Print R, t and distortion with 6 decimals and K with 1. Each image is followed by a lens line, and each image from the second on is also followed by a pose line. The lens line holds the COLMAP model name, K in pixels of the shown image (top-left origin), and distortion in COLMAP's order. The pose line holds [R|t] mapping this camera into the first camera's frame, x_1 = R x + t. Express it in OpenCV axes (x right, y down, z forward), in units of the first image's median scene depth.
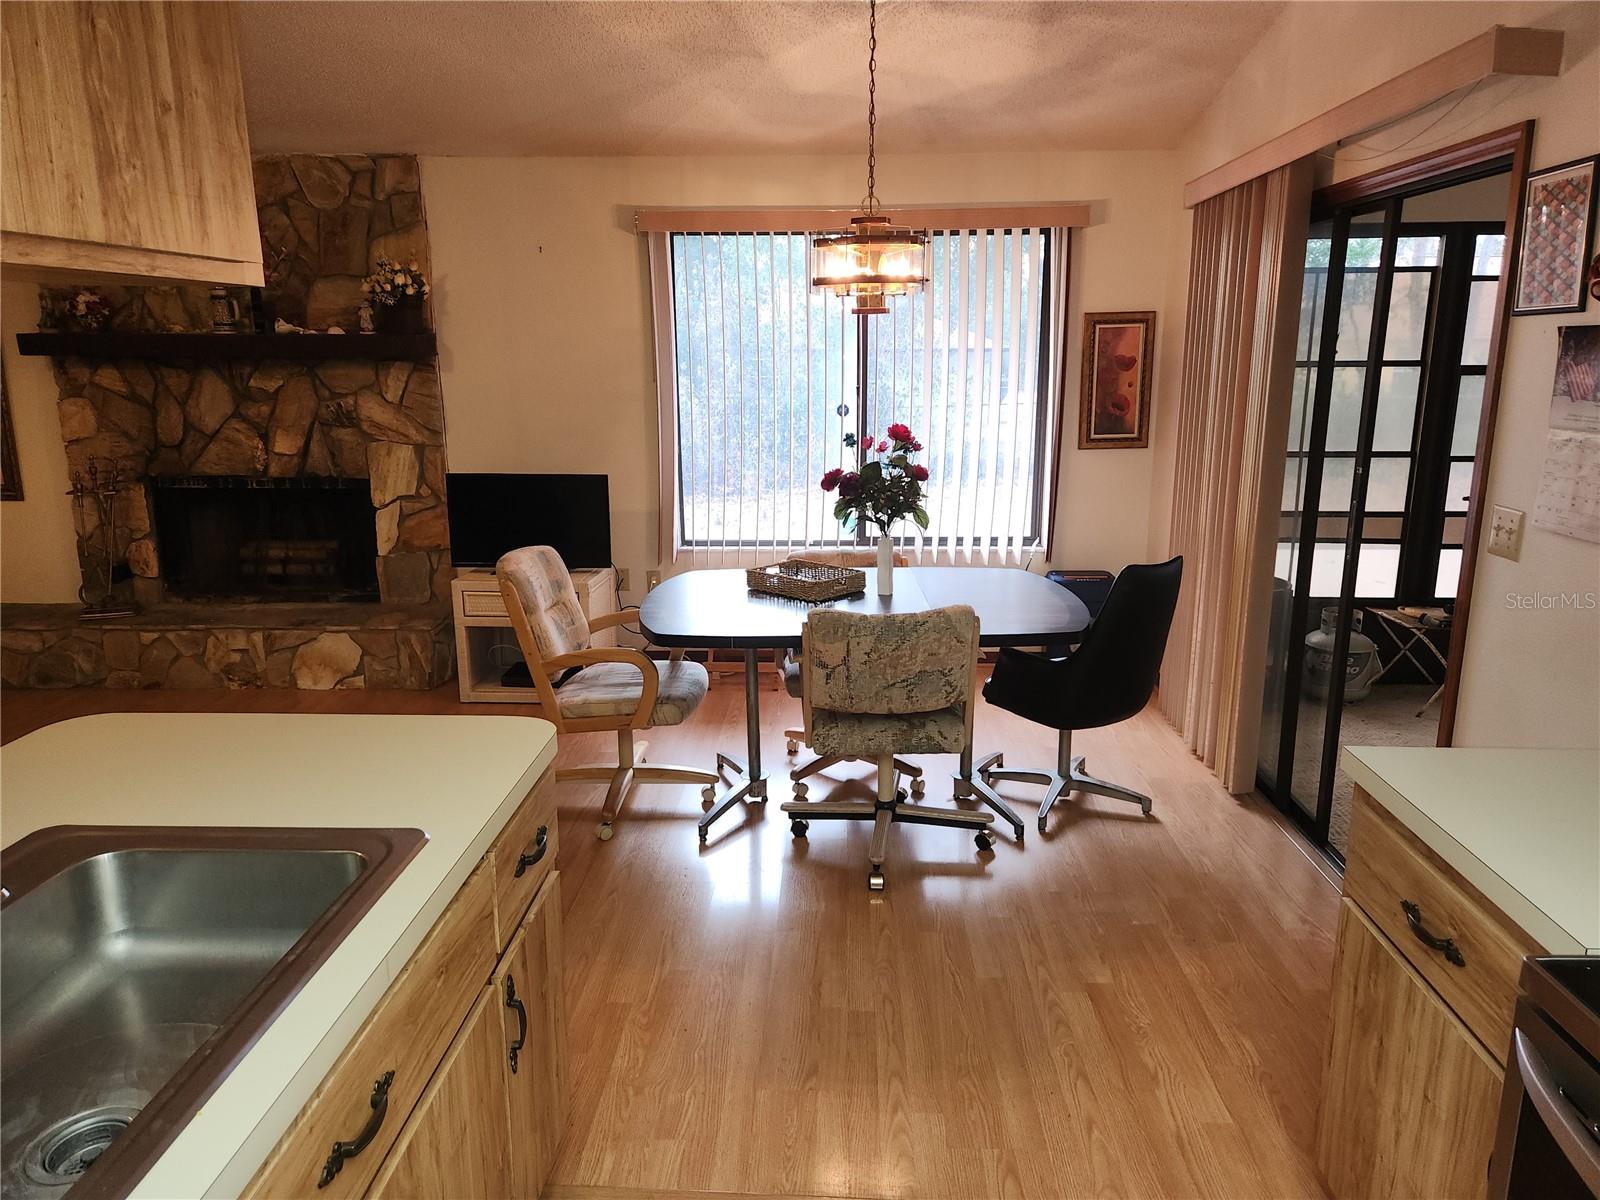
lens RADIAL K [[1071.3, 0, 807.1], [0, 1071.3, 594.8], [0, 0, 1]] dist [0.078069, -0.067226]
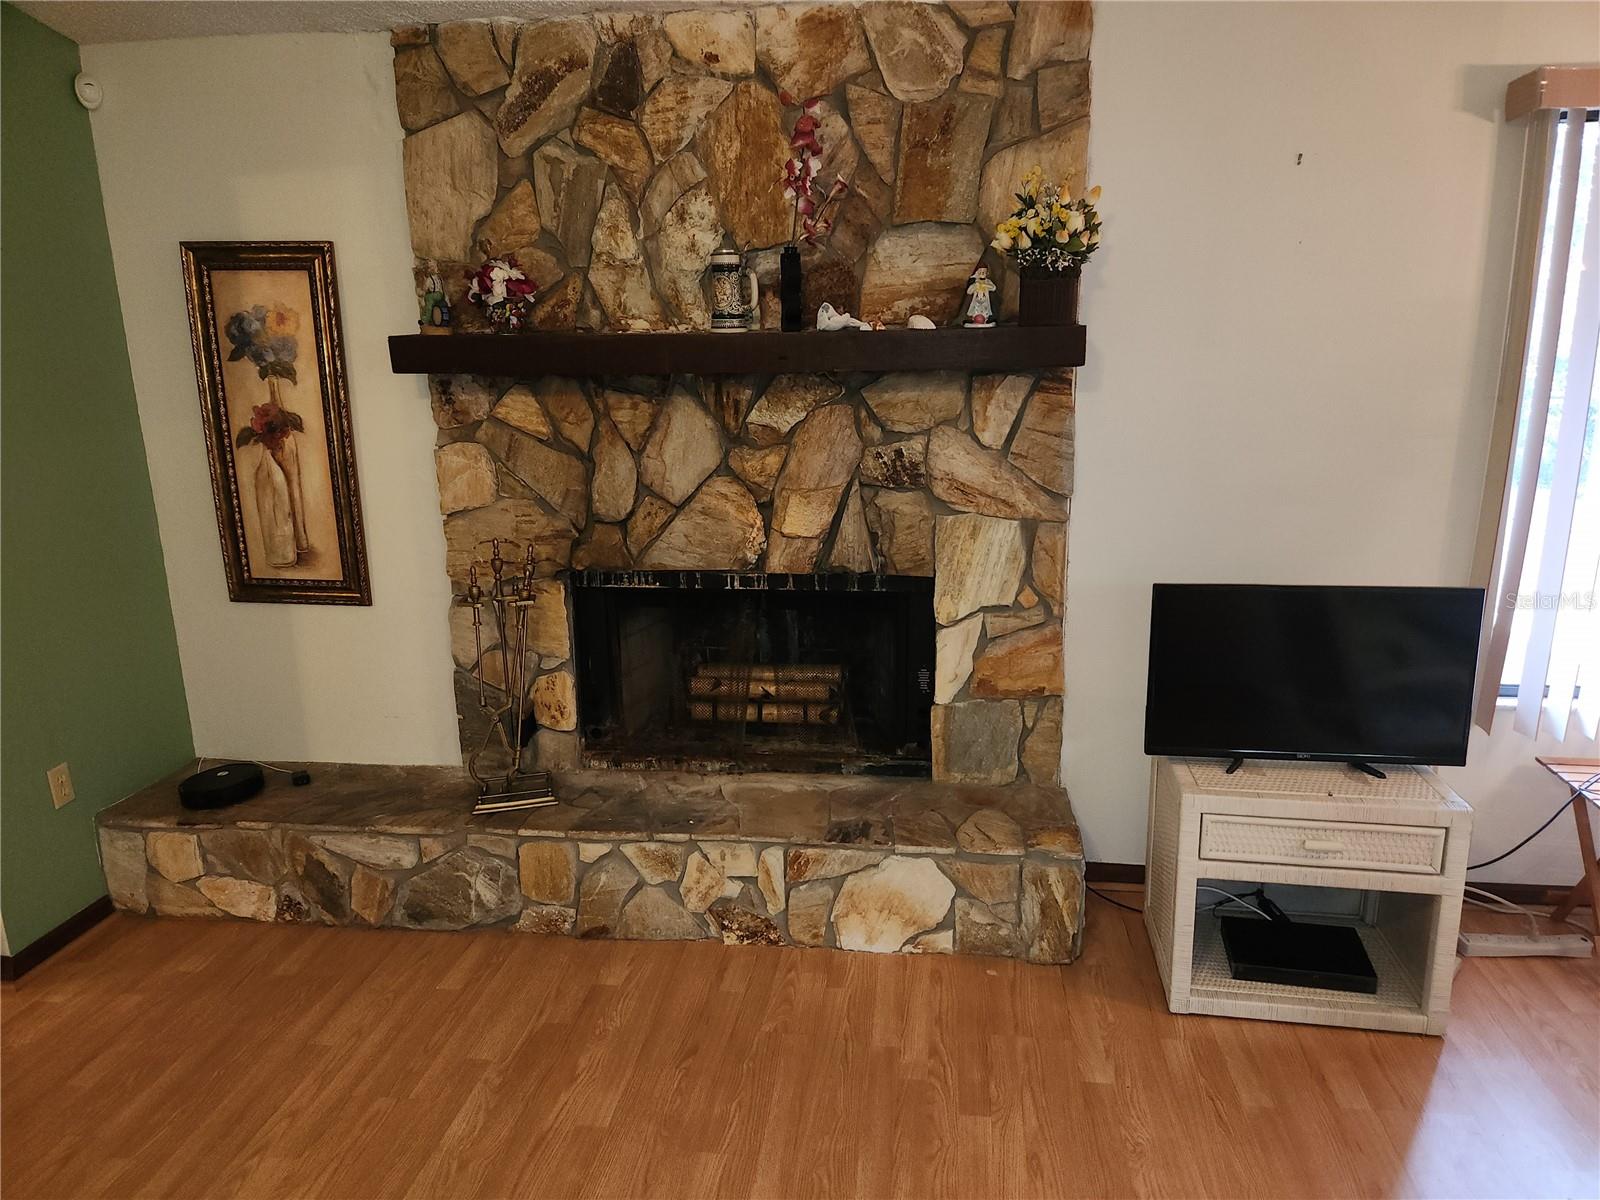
lens RADIAL K [[1071.3, 0, 814.1], [0, 1071.3, 606.6], [0, 0, 1]] dist [0.078069, -0.067226]
pose [[0.995234, 0.010699, -0.096927, -0.425479], [-0.009426, 0.999863, 0.013586, -0.101367], [0.097060, -0.012607, 0.995199, 0.430955]]
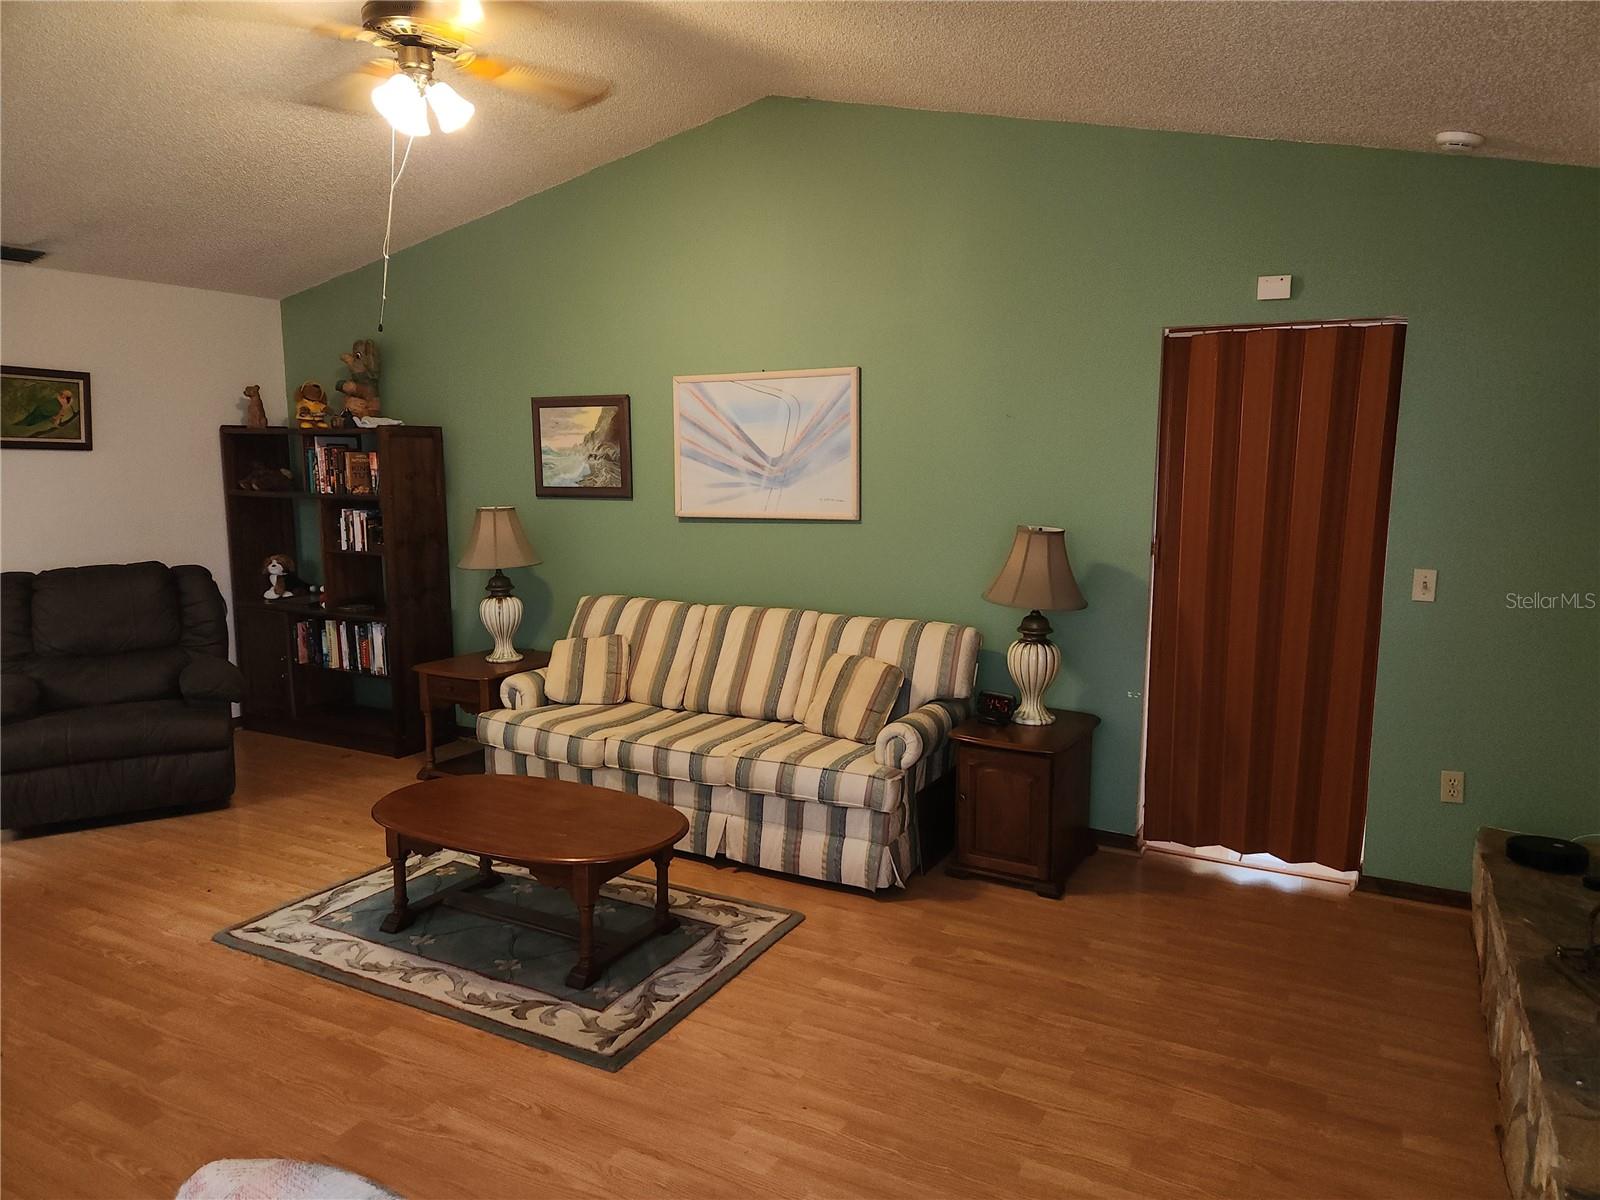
lens RADIAL K [[1071.3, 0, 813.0], [0, 1071.3, 604.1], [0, 0, 1]] dist [0.078069, -0.067226]
pose [[-0.445283, 0.126047, -0.886474, -0.046551], [-0.203741, 0.949807, 0.237393, -0.200584], [0.871902, 0.286318, -0.397252, 0.846602]]
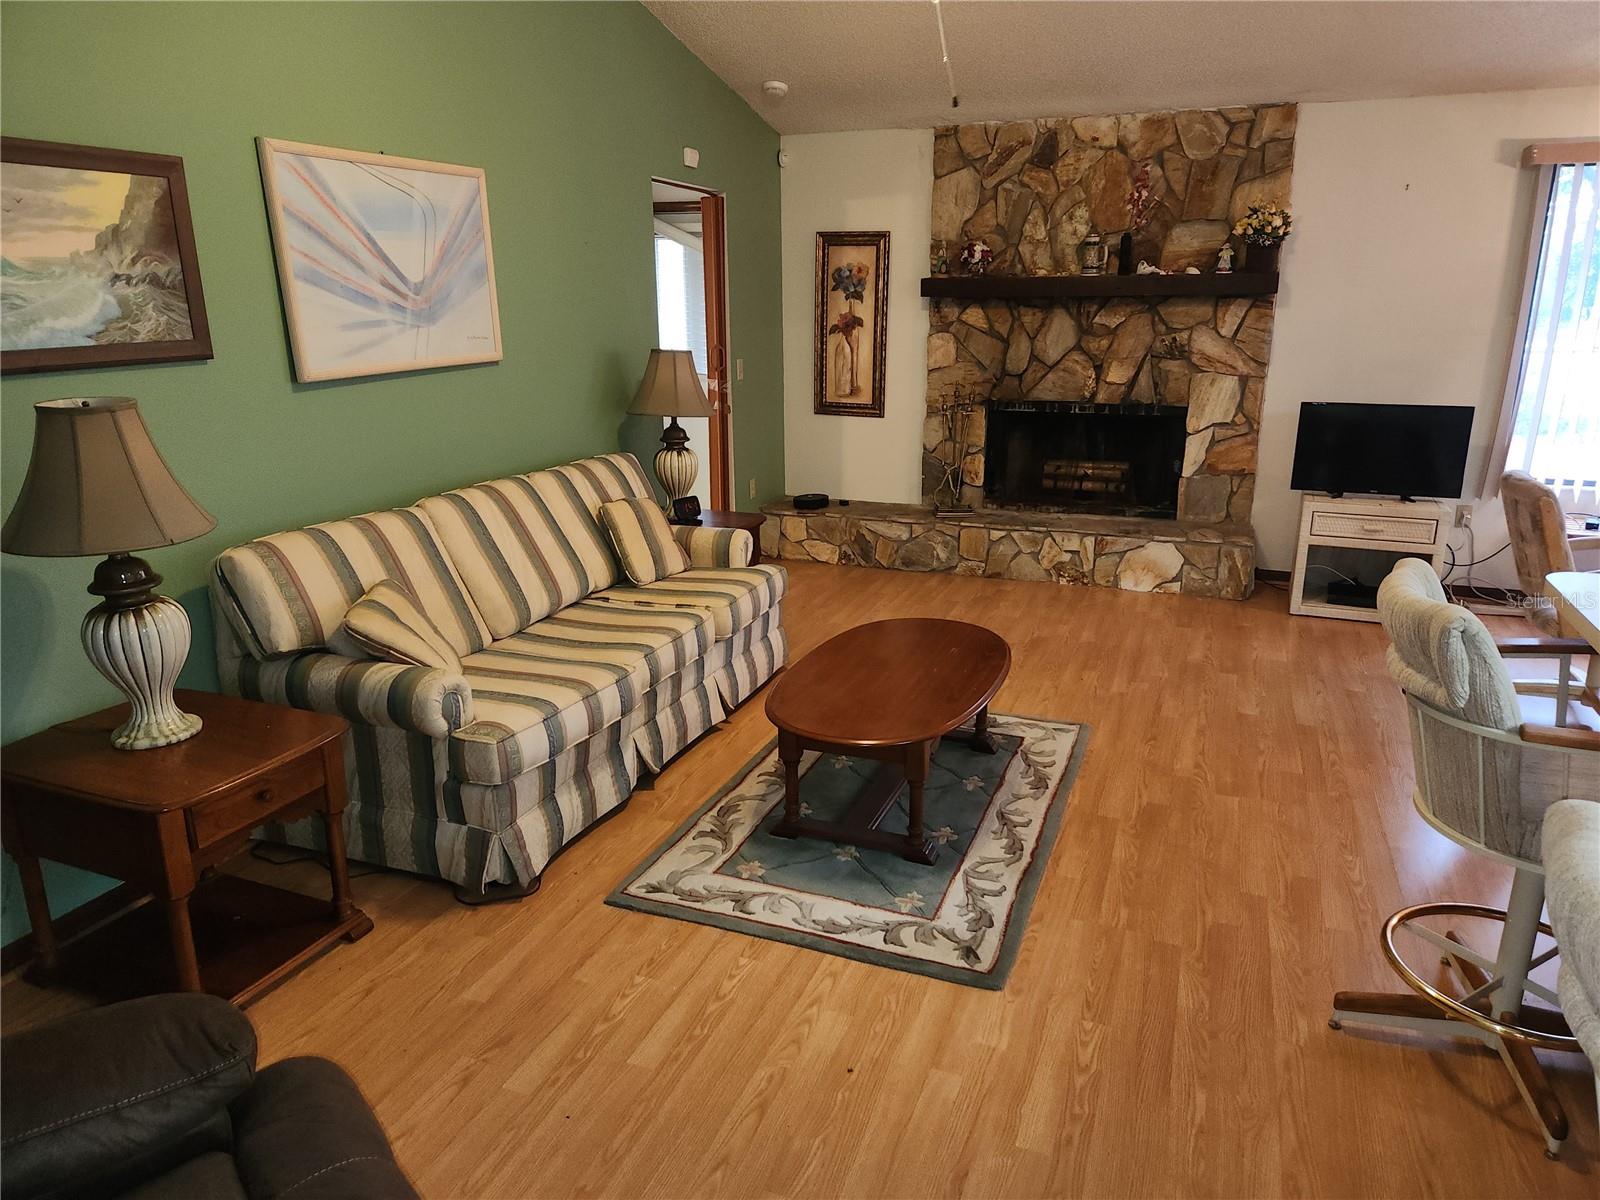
lens RADIAL K [[1071.3, 0, 805.0], [0, 1071.3, 598.8], [0, 0, 1]] dist [0.078069, -0.067226]
pose [[0.942346, 0.091719, -0.321825, -0.411307], [-0.075020, 0.995130, 0.063941, 0.048735], [0.326123, -0.036111, 0.944638, -0.187944]]
